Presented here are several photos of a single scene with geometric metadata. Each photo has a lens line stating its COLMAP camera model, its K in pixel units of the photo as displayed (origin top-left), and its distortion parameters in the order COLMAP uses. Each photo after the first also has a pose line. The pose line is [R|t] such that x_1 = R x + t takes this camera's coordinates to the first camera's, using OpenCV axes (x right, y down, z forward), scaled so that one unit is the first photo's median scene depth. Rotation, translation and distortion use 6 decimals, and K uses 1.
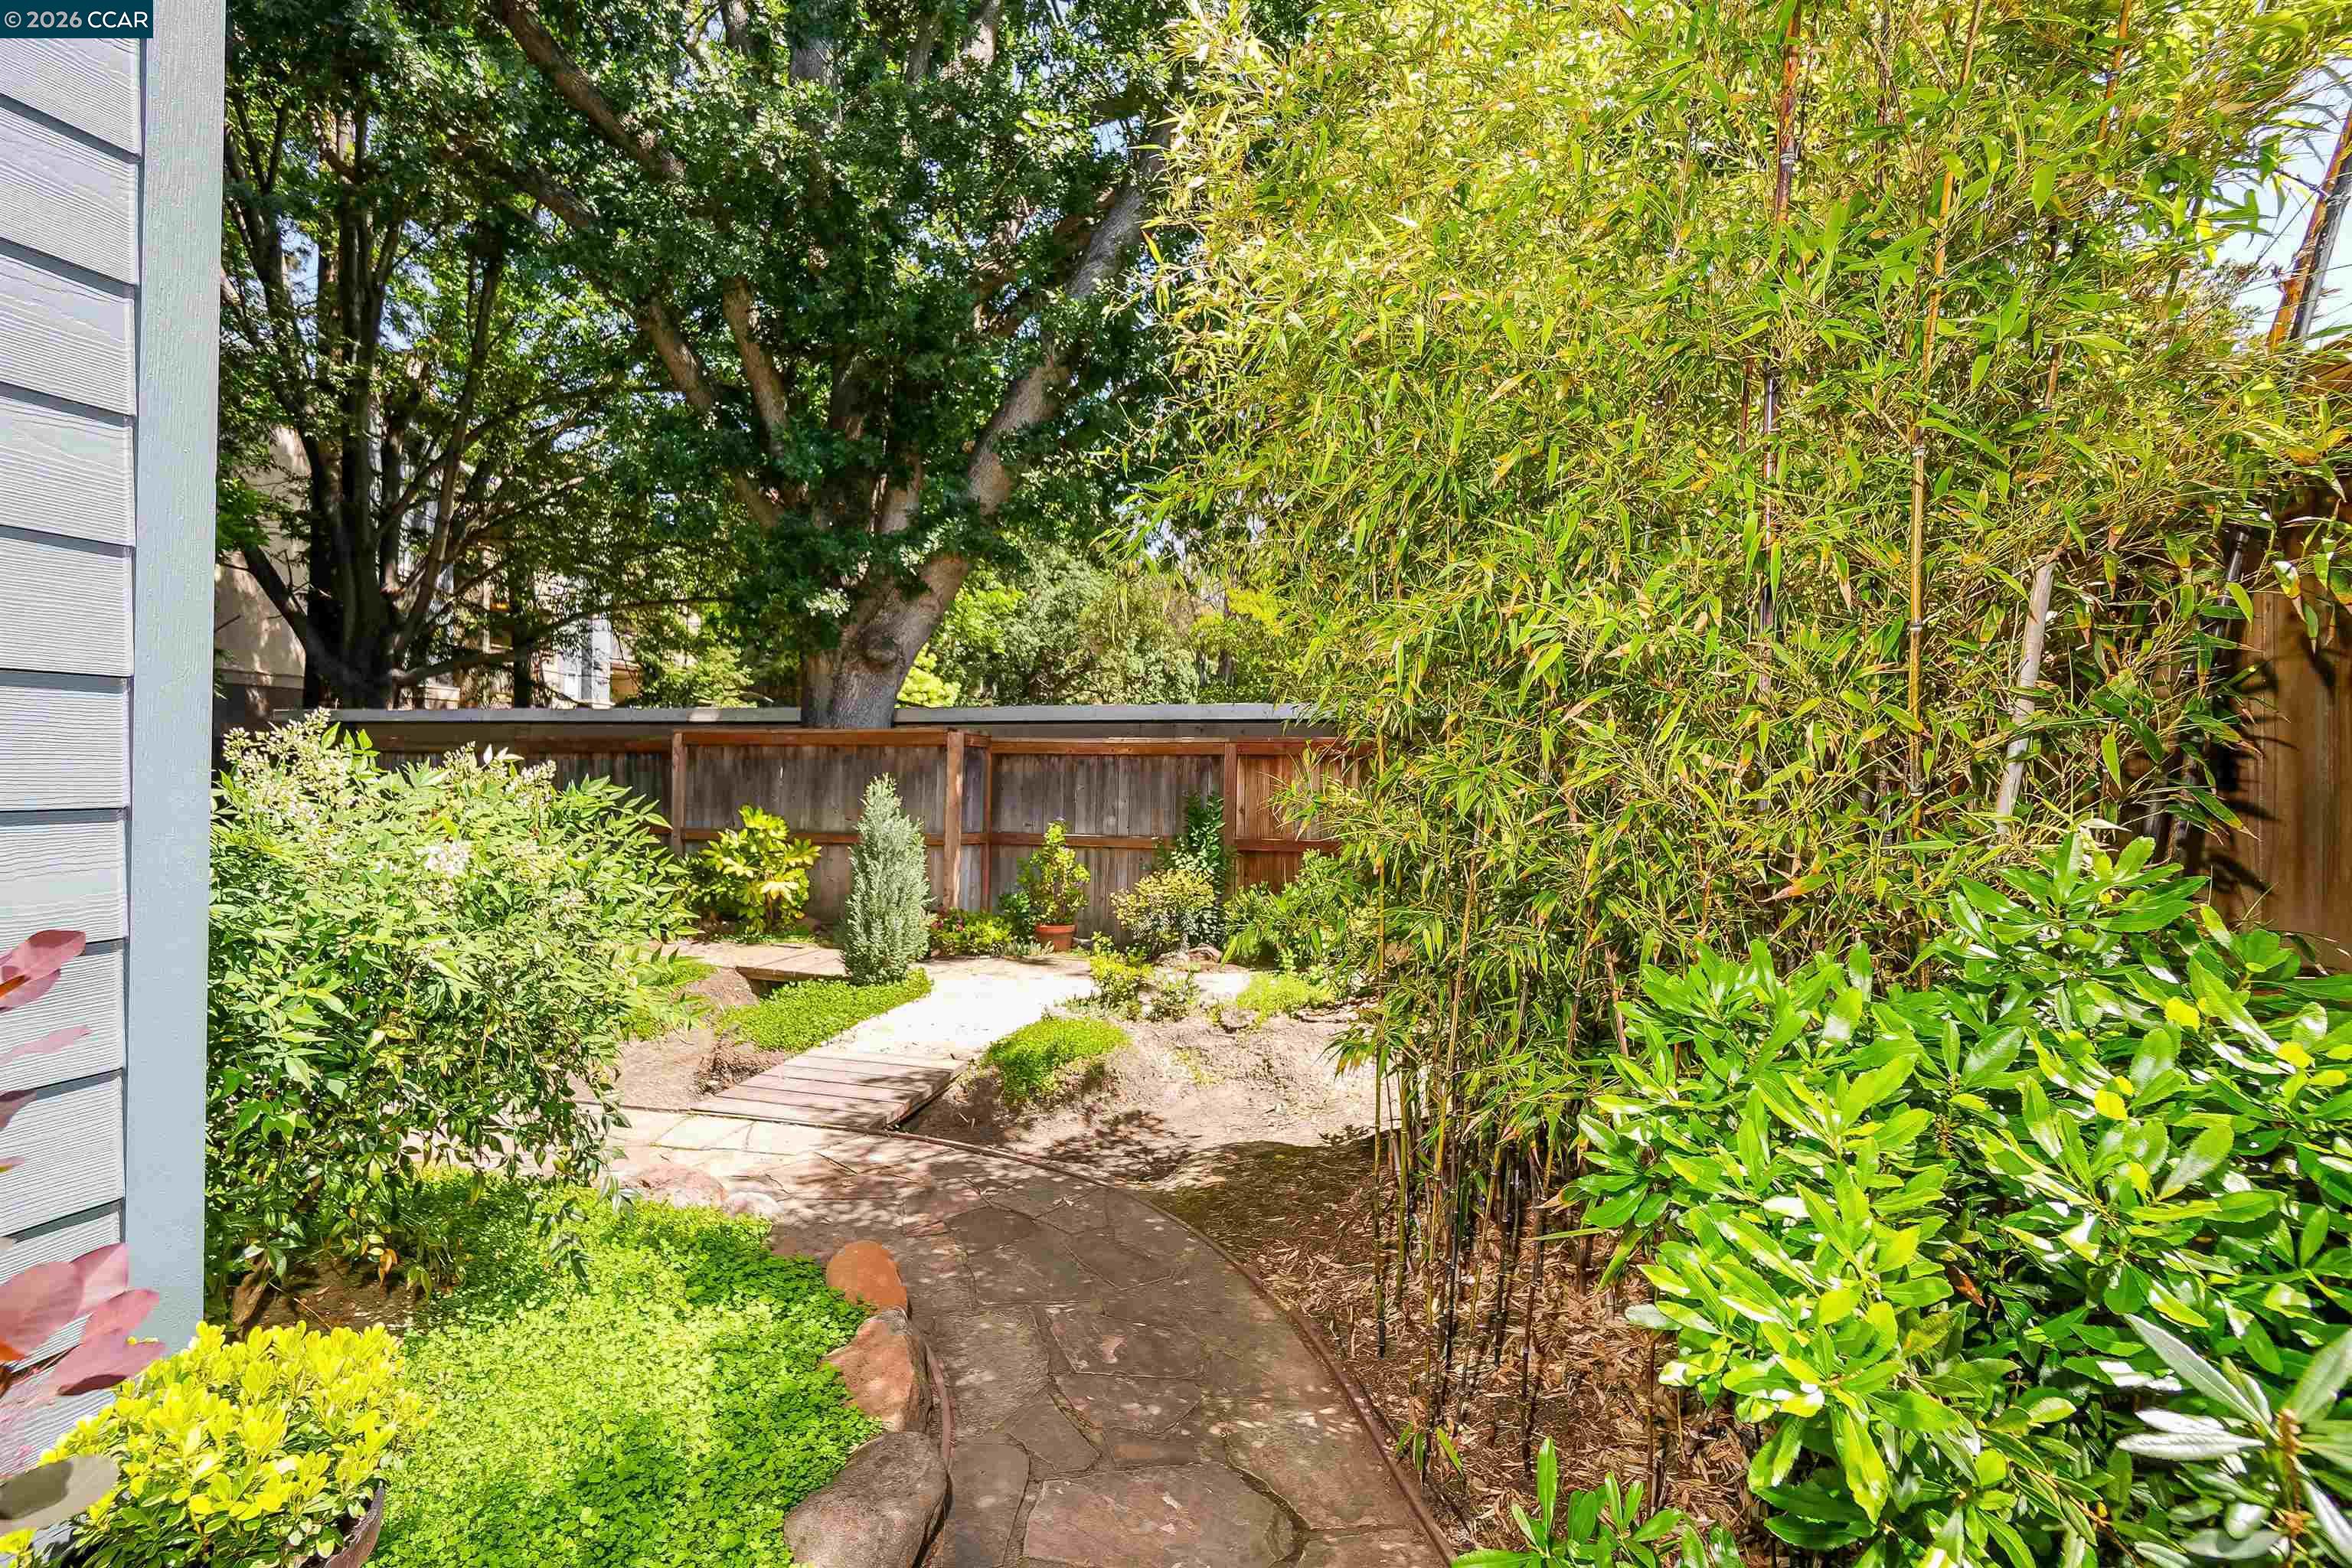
lens RADIAL K [[1003.9, 0, 1176.3], [0, 1003.9, 767.9], [0, 0, 1]] dist [-0.018411, 0.006298]
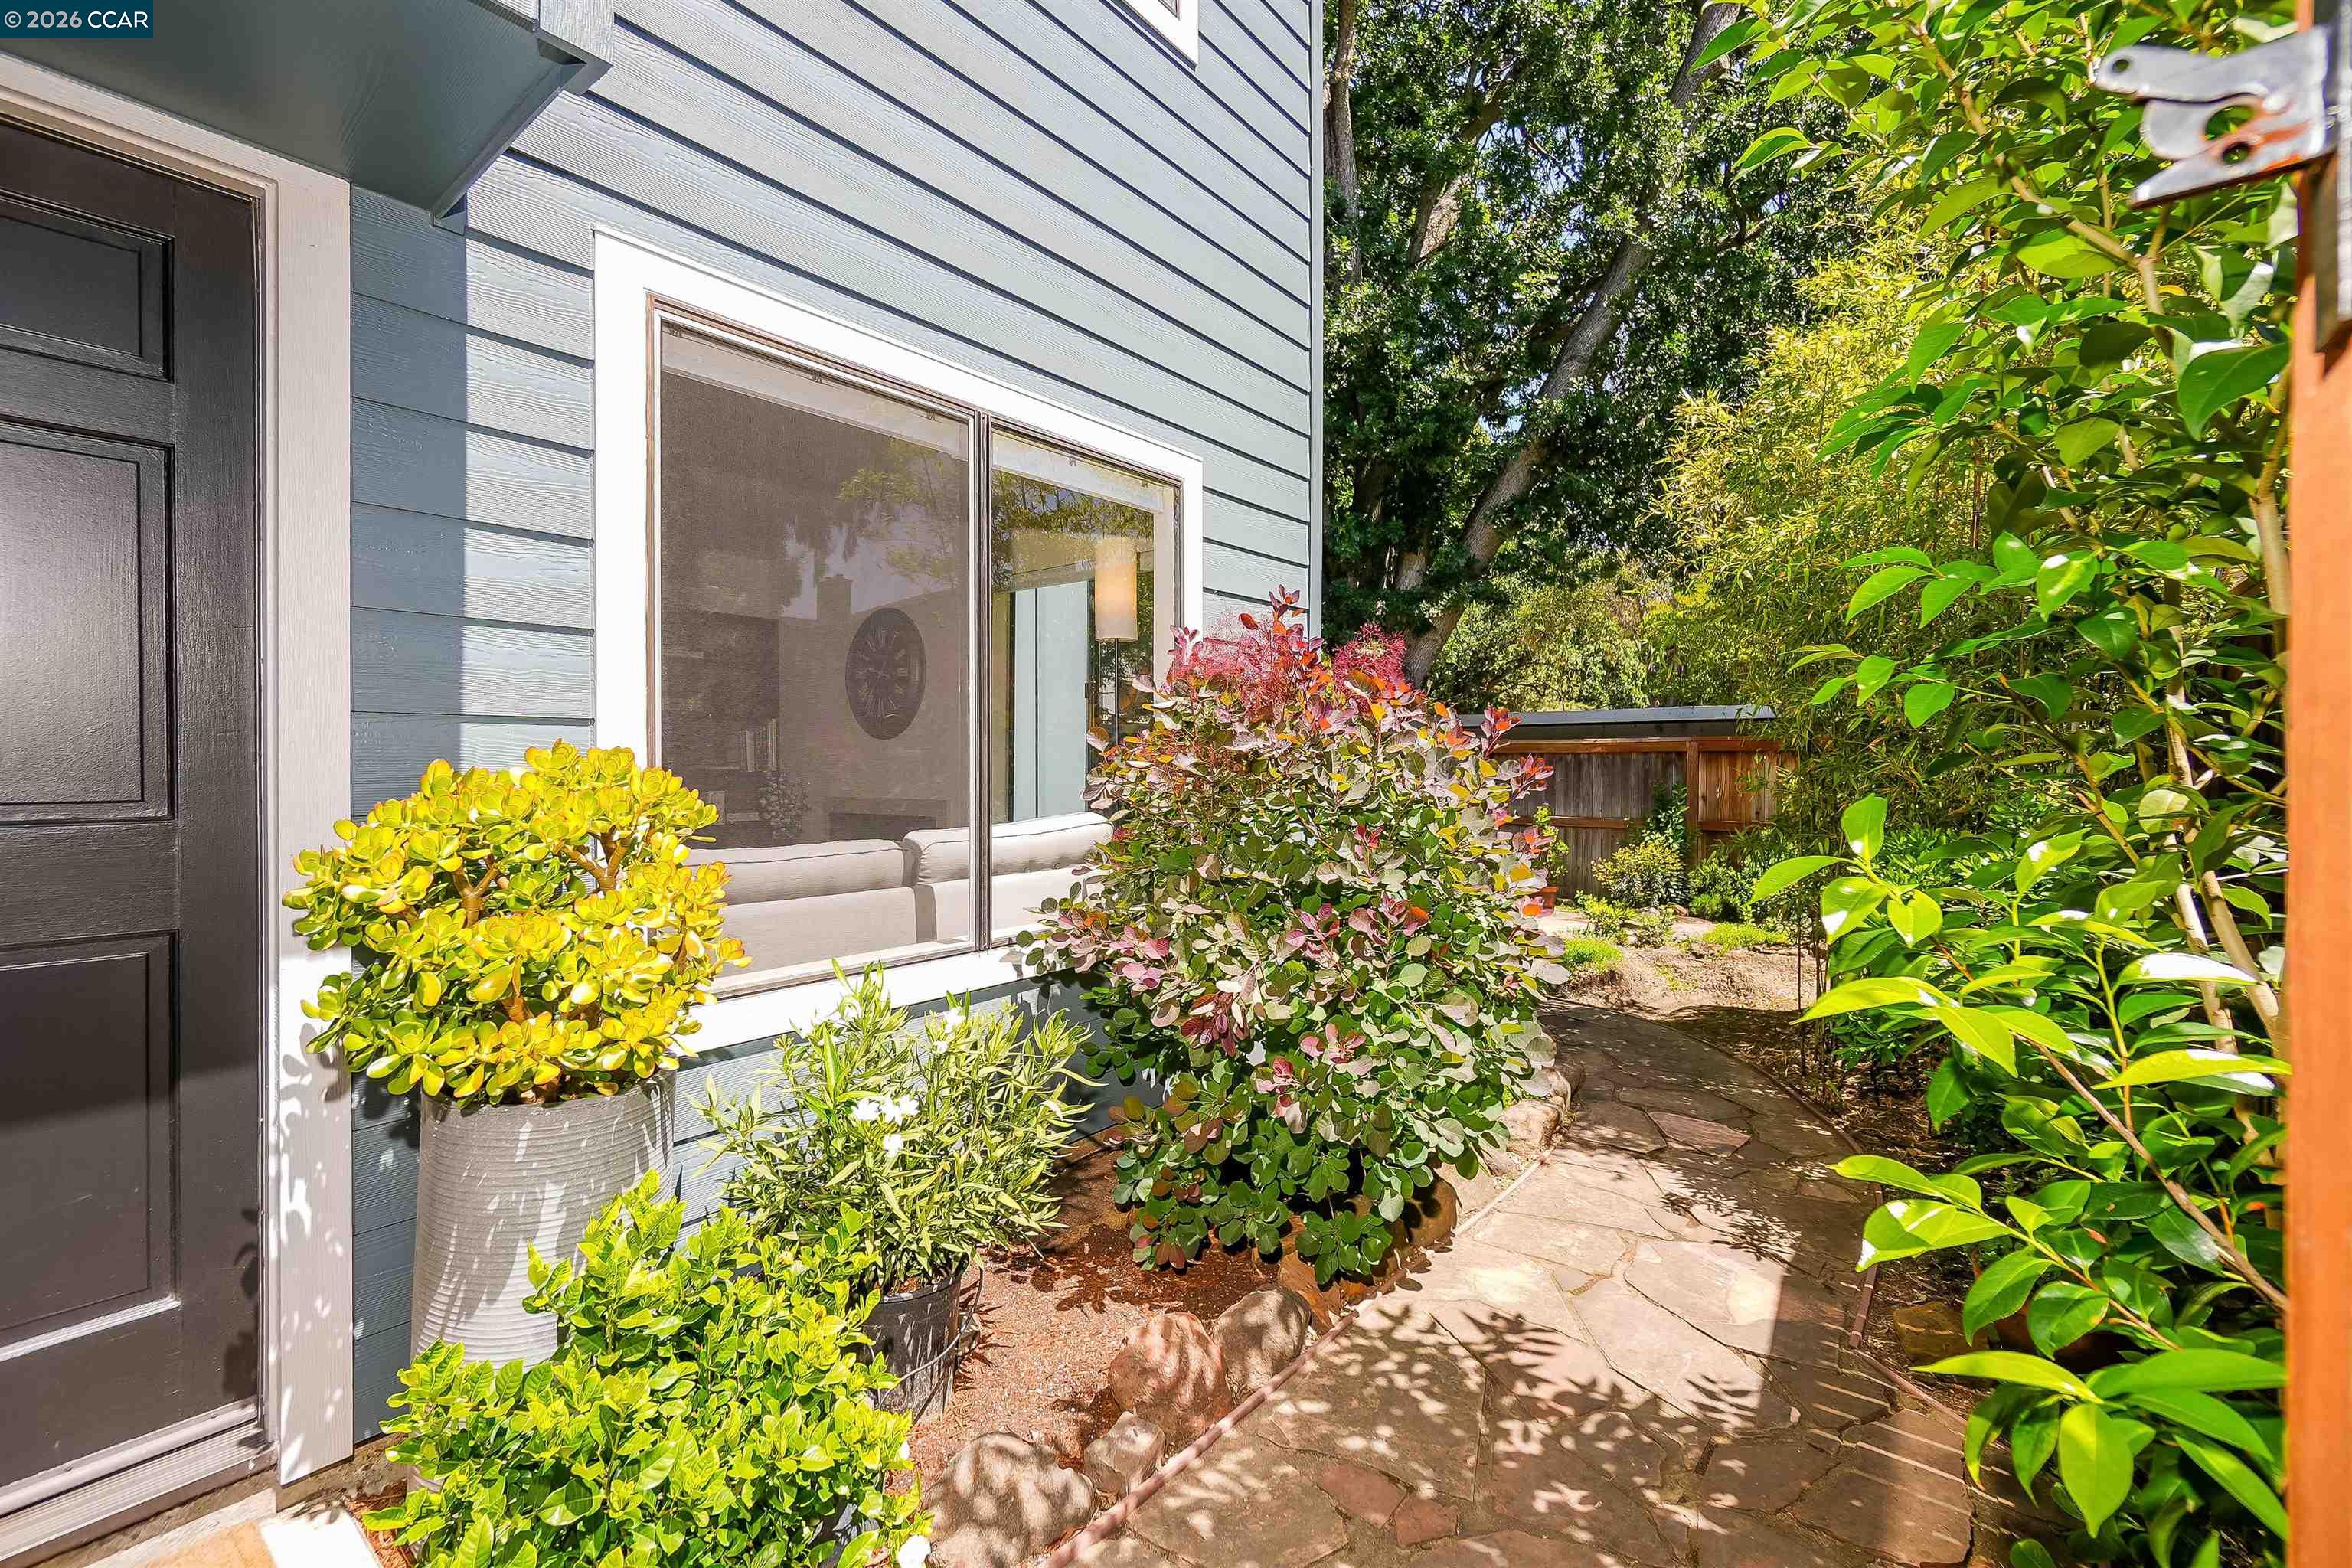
lens RADIAL K [[1003.9, 0, 1176.3], [0, 1003.9, 767.9], [0, 0, 1]] dist [-0.018411, 0.006298]
pose [[0.917034, -0.010121, -0.398681, -0.040627], [0.012408, 0.999918, 0.003156, -0.005315], [0.398617, -0.007841, 0.917084, -0.392118]]
